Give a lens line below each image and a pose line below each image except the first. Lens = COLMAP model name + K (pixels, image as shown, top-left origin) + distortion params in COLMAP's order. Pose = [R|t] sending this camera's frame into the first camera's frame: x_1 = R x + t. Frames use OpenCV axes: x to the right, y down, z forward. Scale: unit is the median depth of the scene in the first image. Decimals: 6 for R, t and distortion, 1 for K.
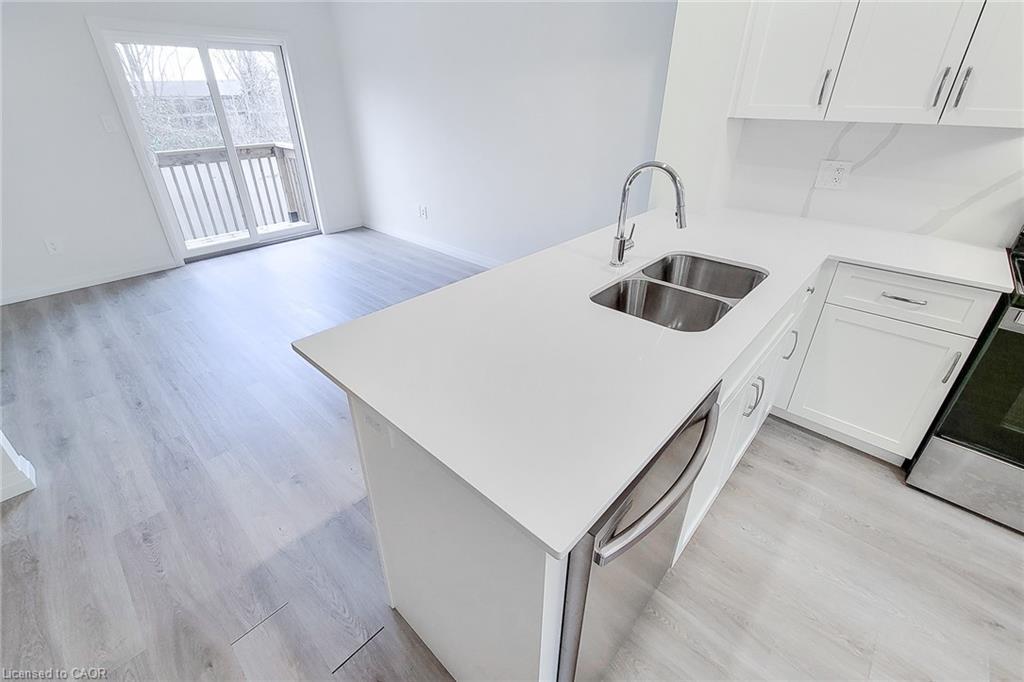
lens RADIAL K [[443.7, 0, 507.1], [0, 443.7, 324.9], [0, 0, 1]] dist [0.000022, -0.000762]
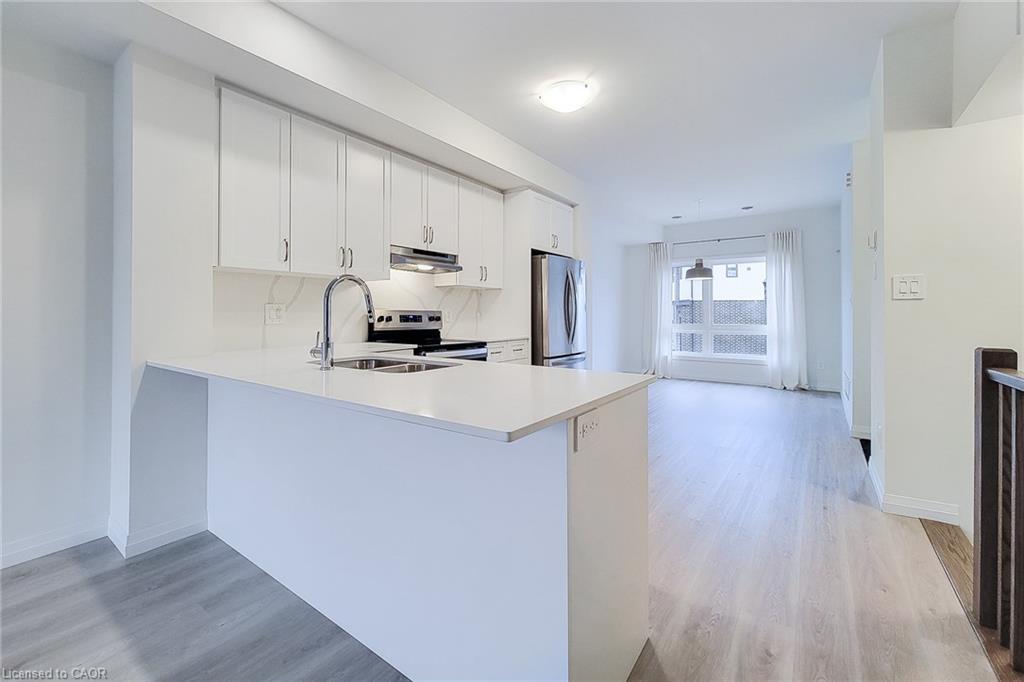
lens RADIAL K [[424.6, 0, 505.8], [0, 424.6, 310.5], [0, 0, 1]] dist [0.009692, -0.004855]
pose [[-0.118561, 0.010346, 0.992893, -0.748126], [0.460018, 0.886733, 0.045691, -0.105431], [-0.879958, 0.462166, -0.109891, 0.641464]]
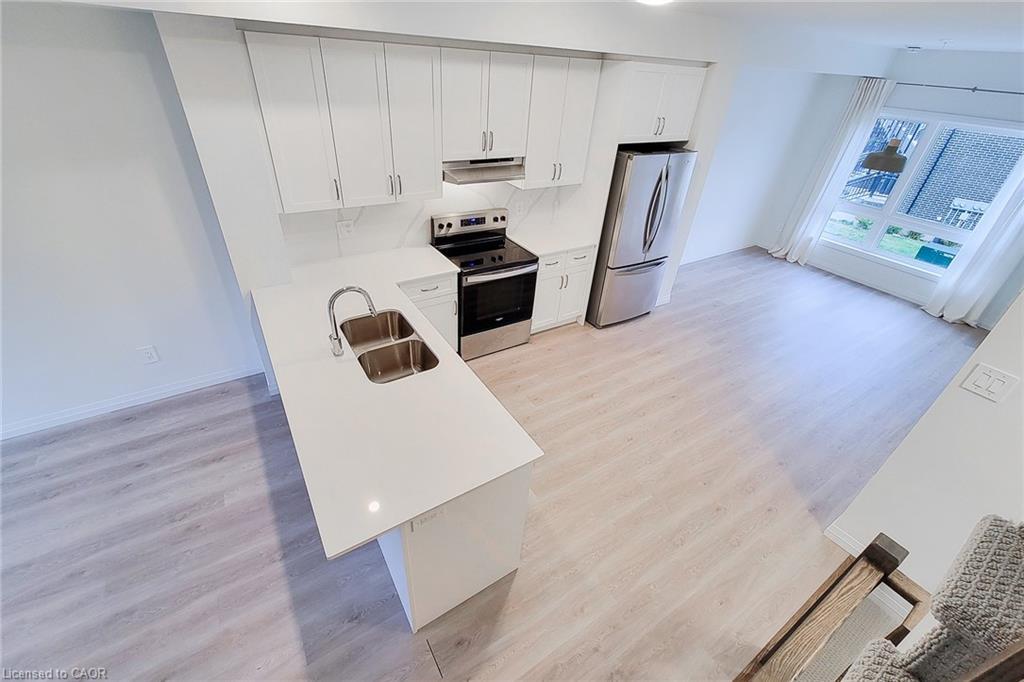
lens RADIAL K [[424.6, 0, 505.8], [0, 424.6, 335.4], [0, 0, 1]] dist [0.009692, -0.004855]
pose [[0.253832, -0.512923, 0.820048, -0.664671], [0.392885, 0.829400, 0.397162, -0.487743], [-0.883861, 0.221372, 0.412048, -0.044713]]
